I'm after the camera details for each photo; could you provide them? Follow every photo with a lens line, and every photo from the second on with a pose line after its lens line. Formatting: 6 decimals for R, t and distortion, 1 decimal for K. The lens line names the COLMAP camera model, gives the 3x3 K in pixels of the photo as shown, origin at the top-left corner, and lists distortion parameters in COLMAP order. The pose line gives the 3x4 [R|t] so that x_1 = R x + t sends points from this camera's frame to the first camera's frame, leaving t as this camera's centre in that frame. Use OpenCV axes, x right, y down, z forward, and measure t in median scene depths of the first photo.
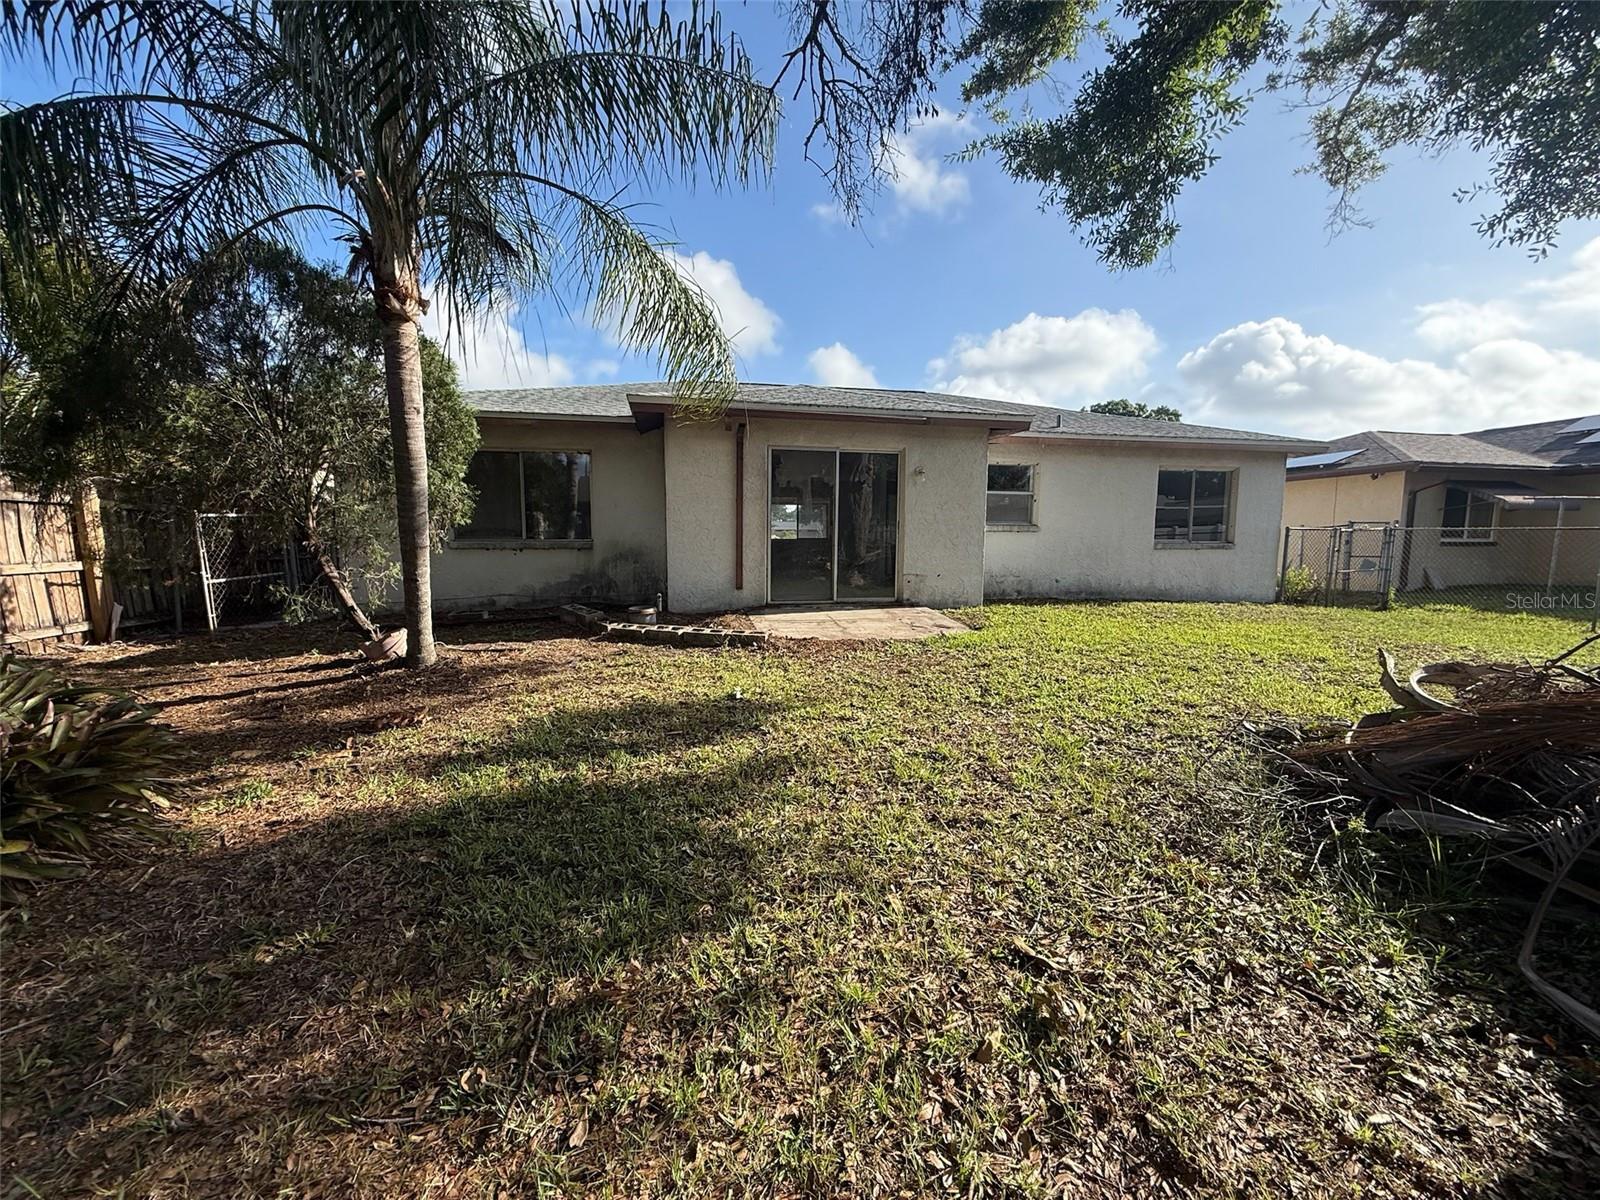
lens RADIAL K [[637.7, 0, 795.7], [0, 637.7, 603.9], [0, 0, 1]] dist [0.000049, 0.000372]
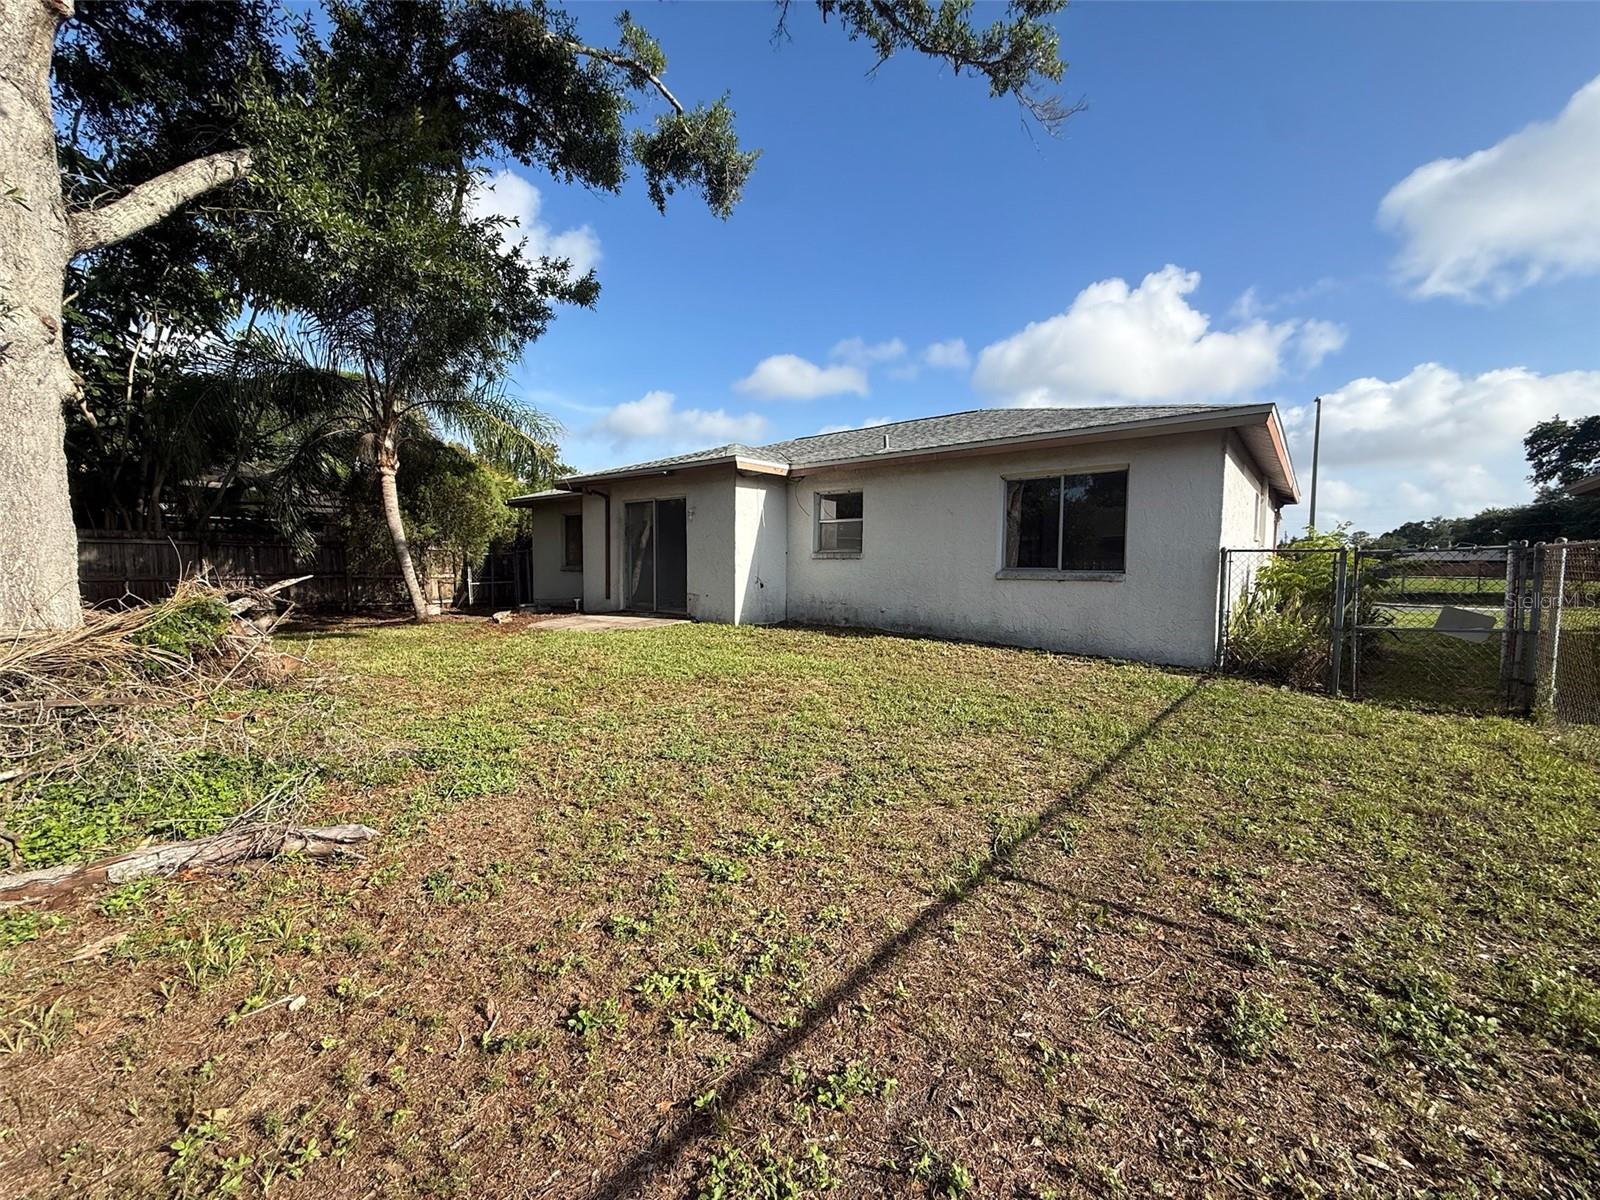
lens RADIAL K [[637.7, 0, 795.7], [0, 637.7, 603.9], [0, 0, 1]] dist [0.000049, 0.000372]
pose [[0.650685, 0.045457, -0.757986, 3.322519], [-0.084939, 0.996299, -0.013166, -0.074434], [0.754582, 0.072950, 0.652138, 0.936872]]
